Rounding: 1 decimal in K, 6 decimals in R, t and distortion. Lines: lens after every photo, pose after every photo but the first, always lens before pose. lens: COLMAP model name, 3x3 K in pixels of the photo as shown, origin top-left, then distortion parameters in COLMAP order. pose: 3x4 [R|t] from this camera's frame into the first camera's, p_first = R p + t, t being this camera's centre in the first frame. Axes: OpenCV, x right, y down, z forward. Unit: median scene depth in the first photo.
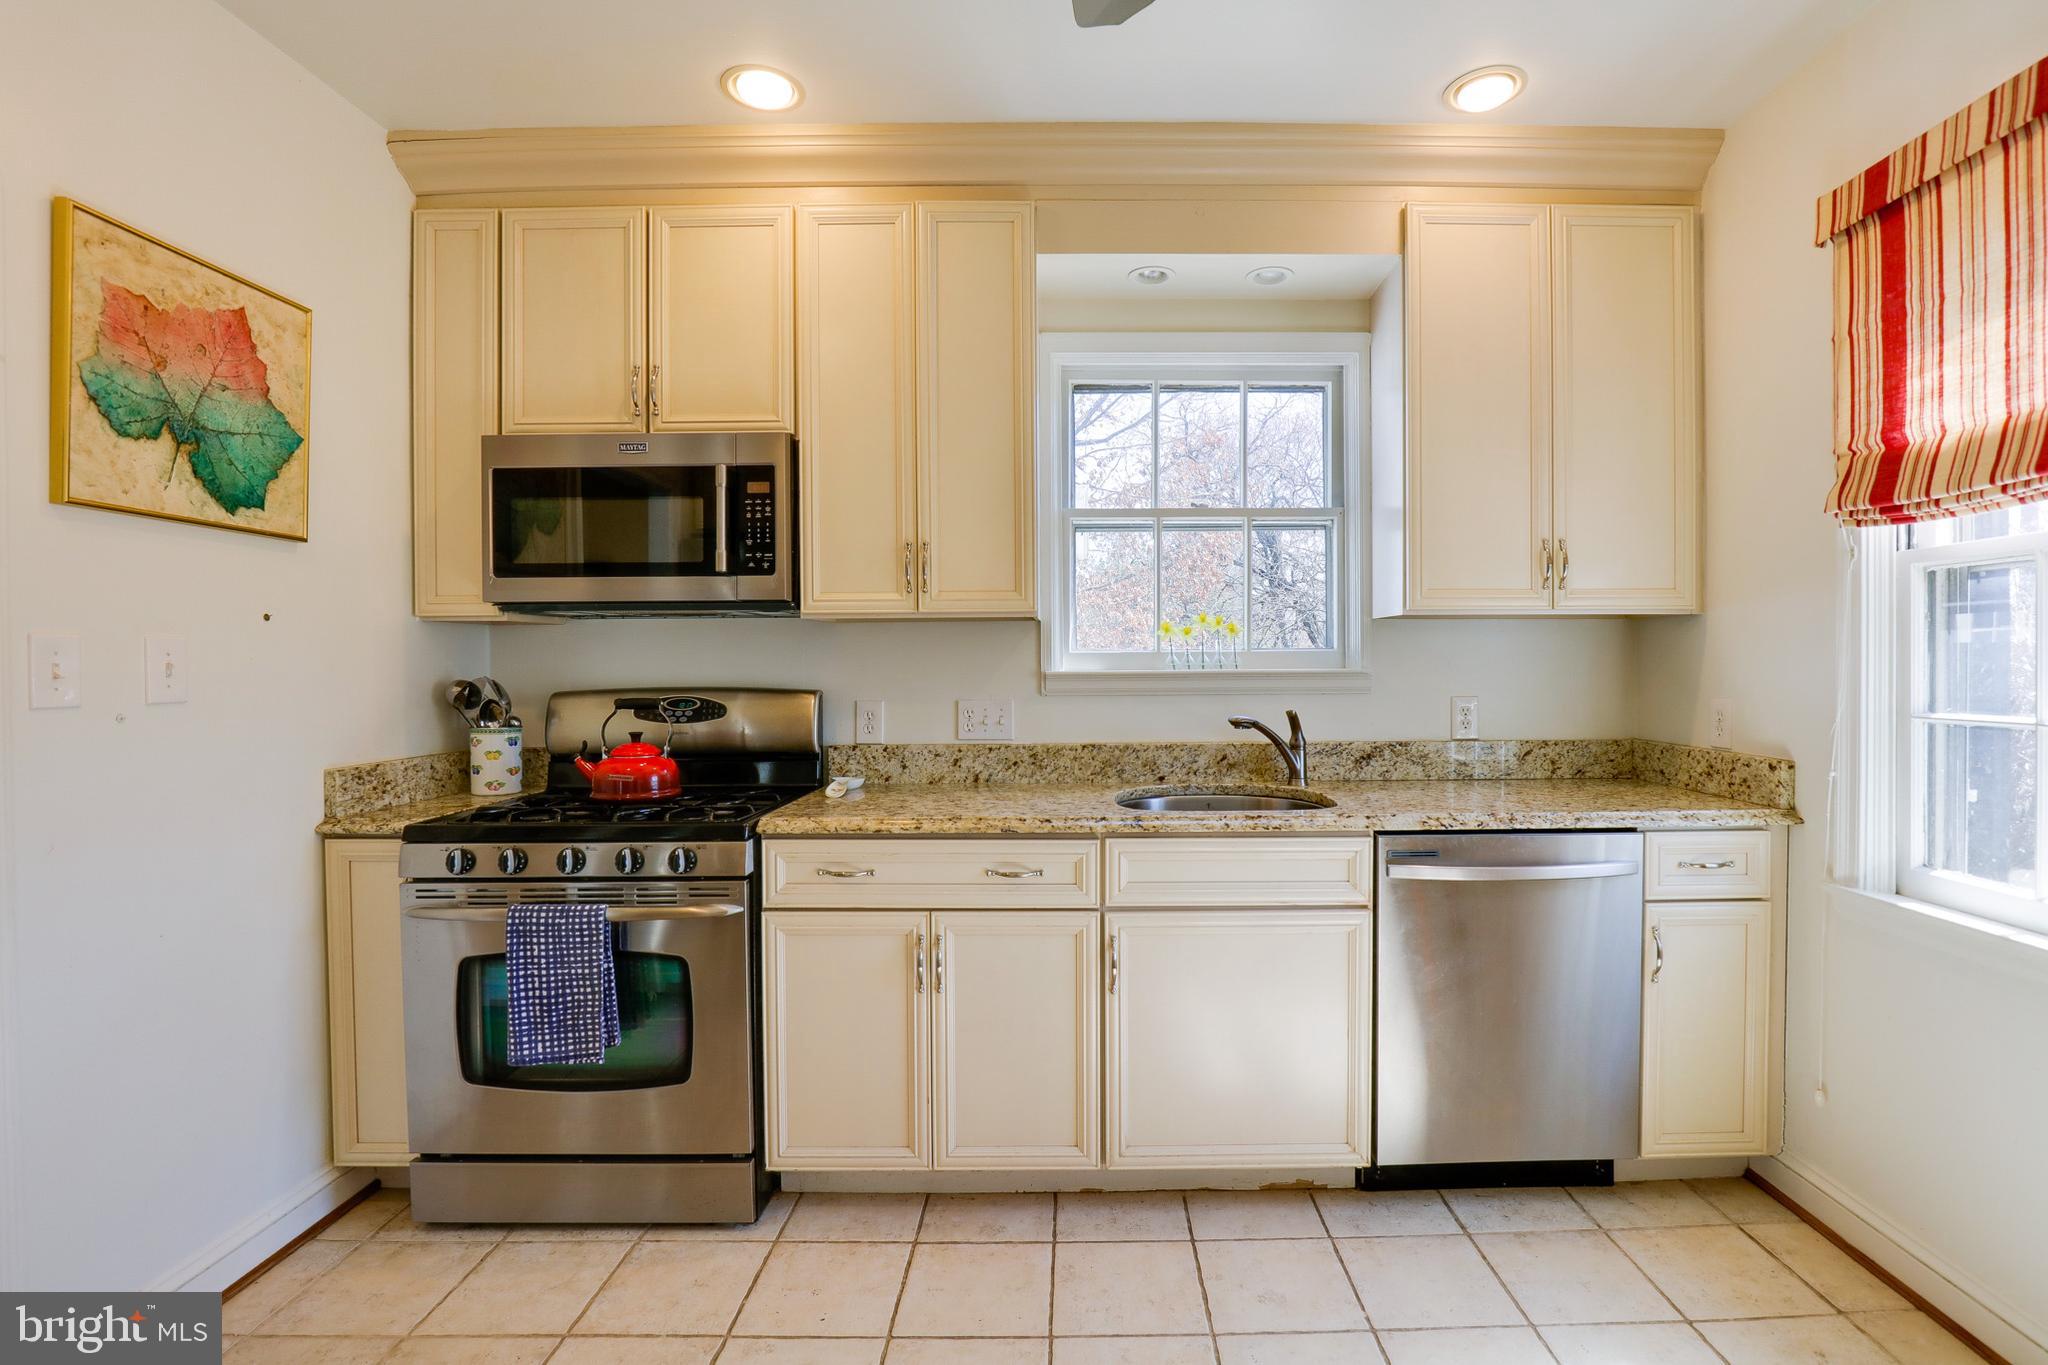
lens RADIAL K [[954.8, 0, 1096.8], [0, 954.8, 676.0], [0, 0, 1]] dist [-0.037614, 0.005580]
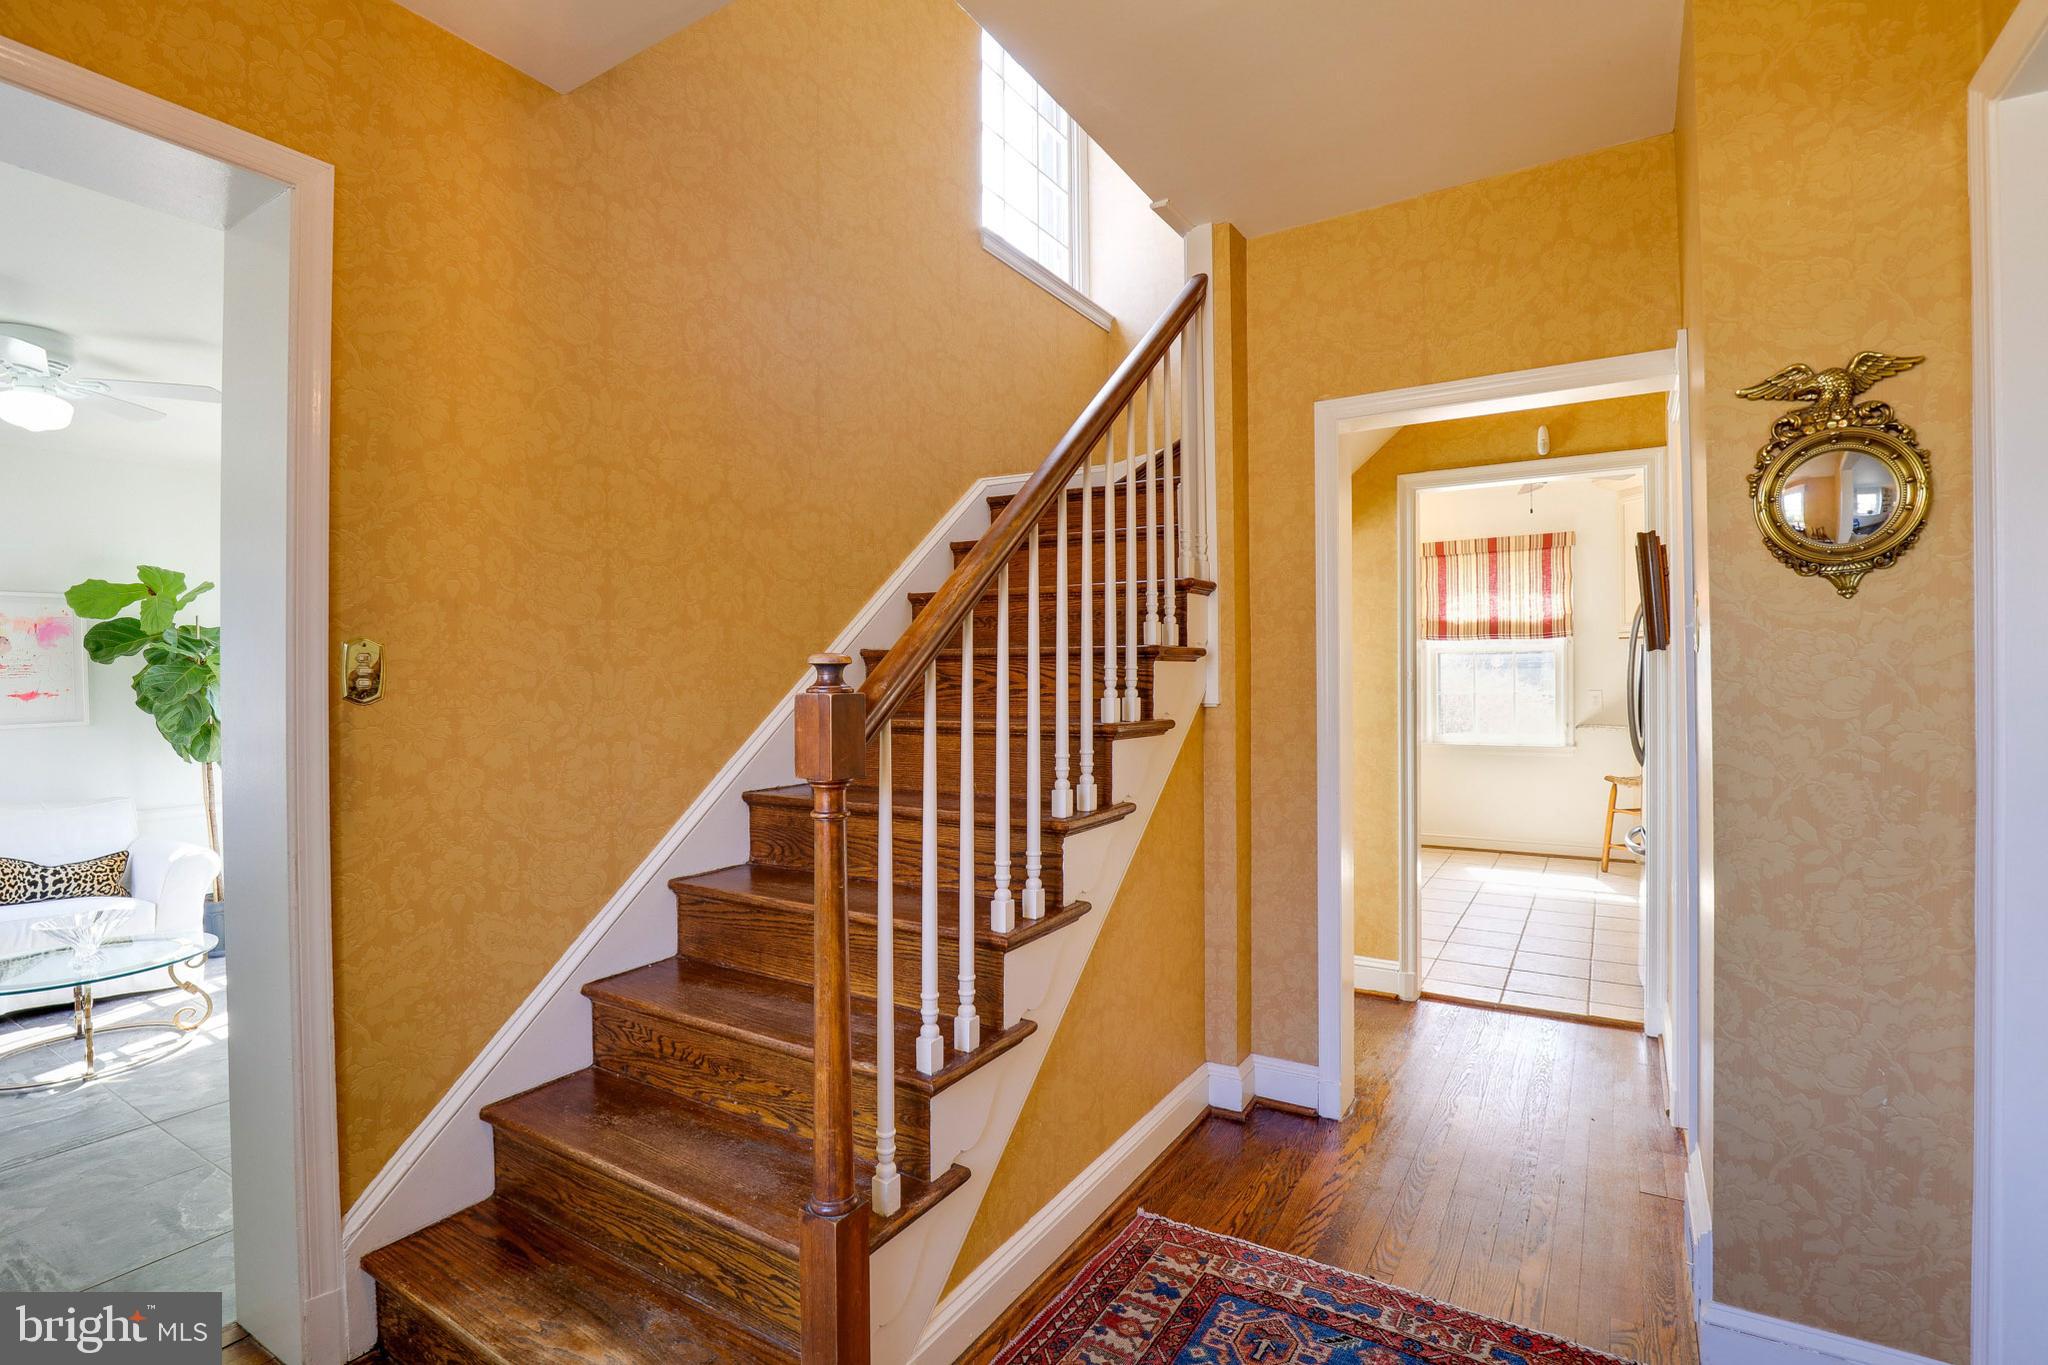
lens RADIAL K [[961.6, 0, 1038.8], [0, 961.6, 683.8], [0, 0, 1]] dist [-0.038728, 0.009022]
pose [[0.533011, -0.000961, 0.846108, -2.967479], [0.015847, 0.999835, -0.008847, 0.013184], [-0.845960, 0.018124, 0.532938, 0.315336]]
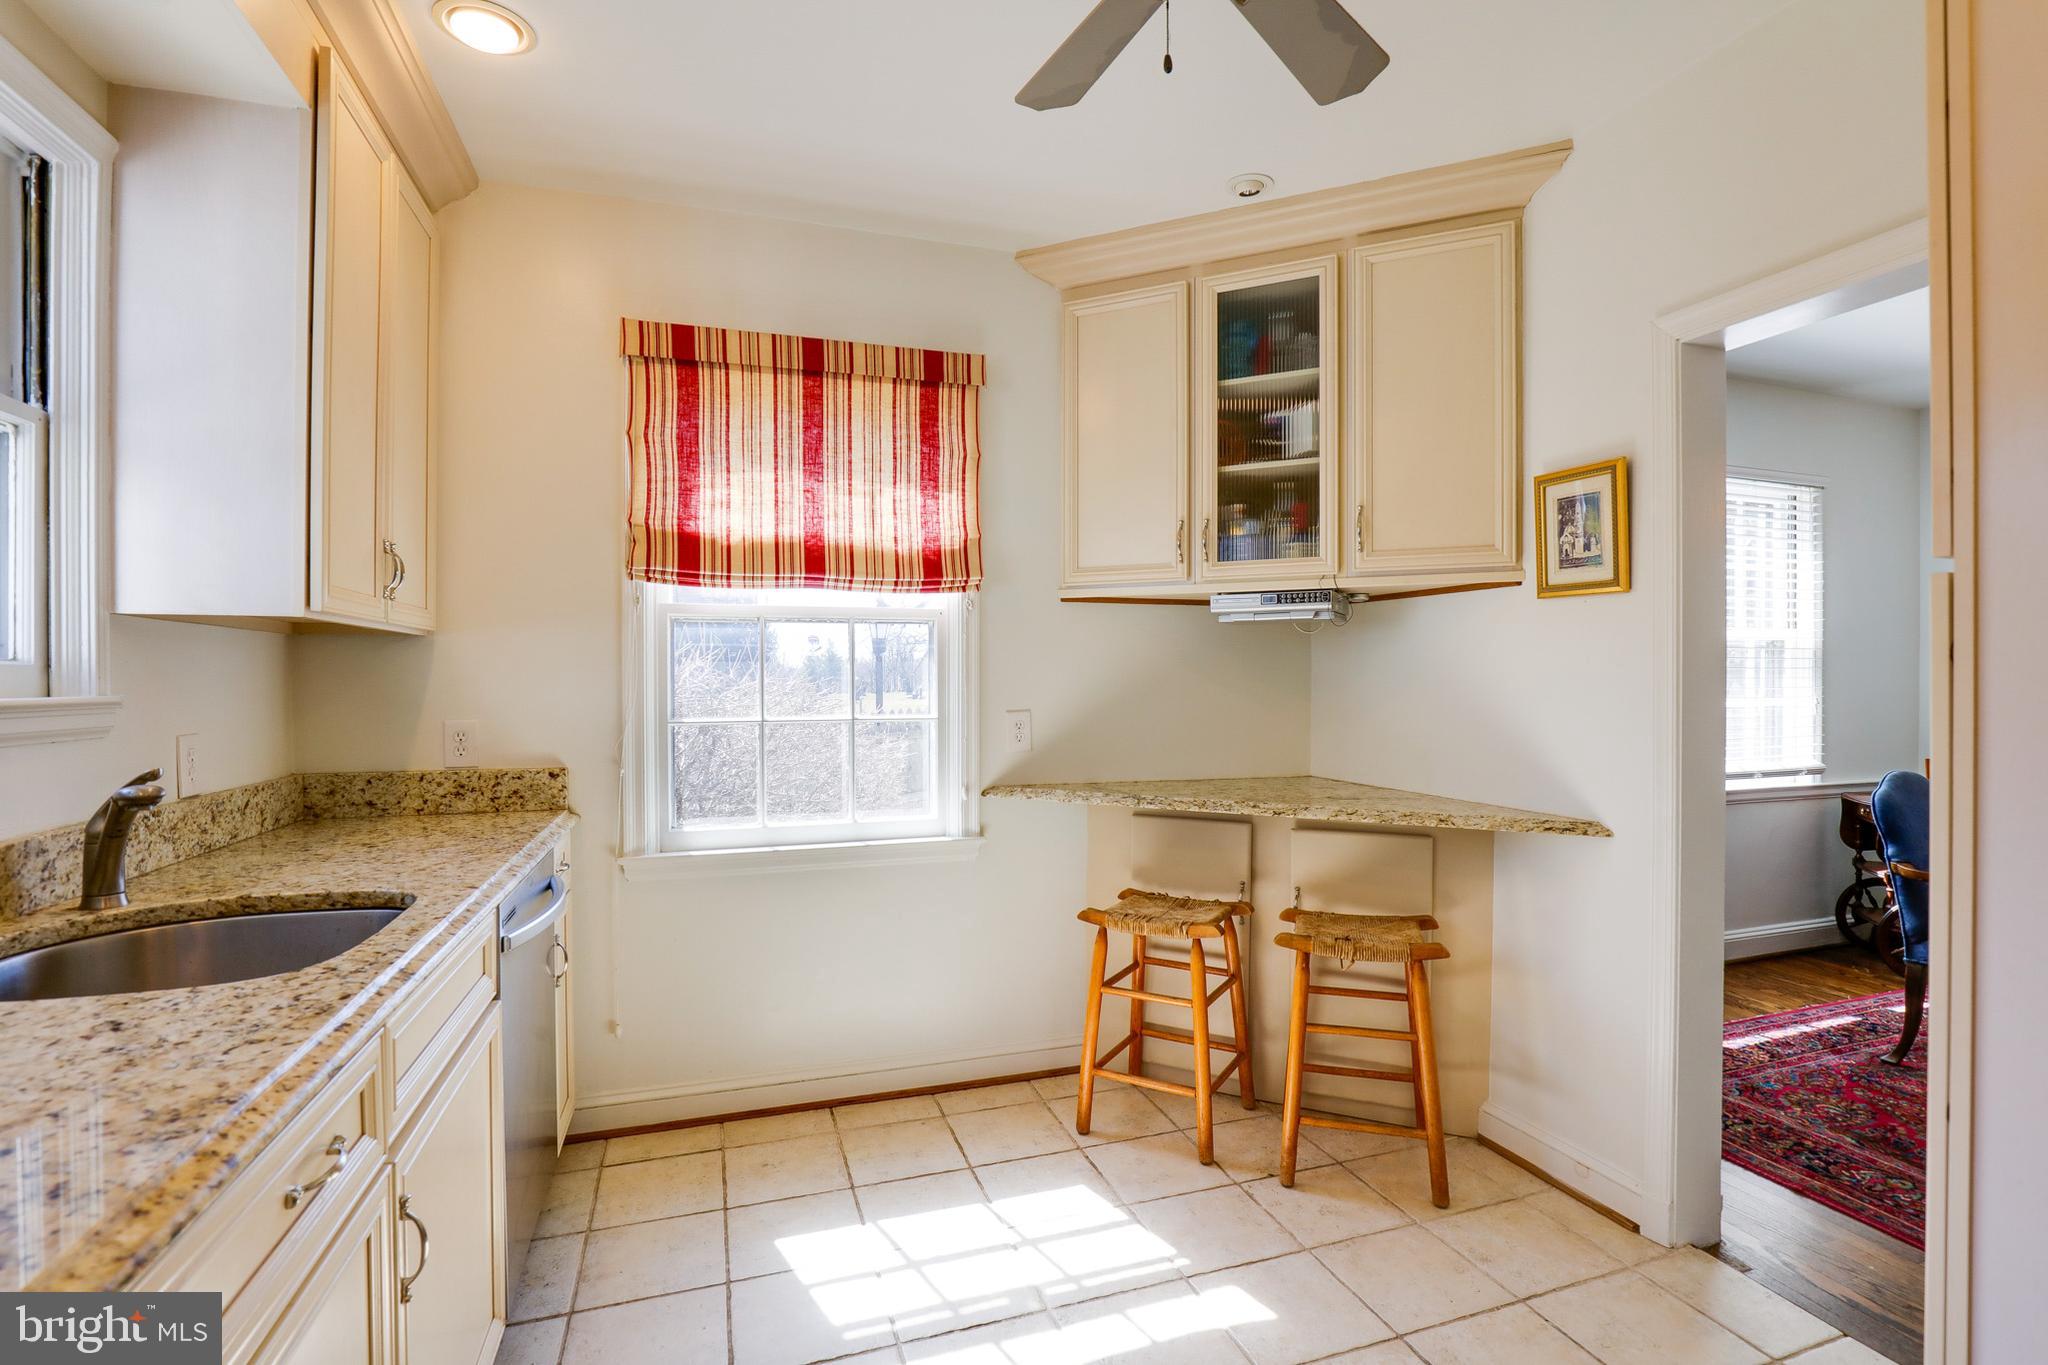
lens RADIAL K [[961.6, 0, 1038.8], [0, 961.6, 683.8], [0, 0, 1]] dist [-0.038728, 0.009022]
pose [[-0.308238, 0.001379, 0.951308, -0.637121], [0.016414, 0.999858, 0.003869, -0.010678], [-0.951168, 0.016807, -0.308217, 0.875591]]
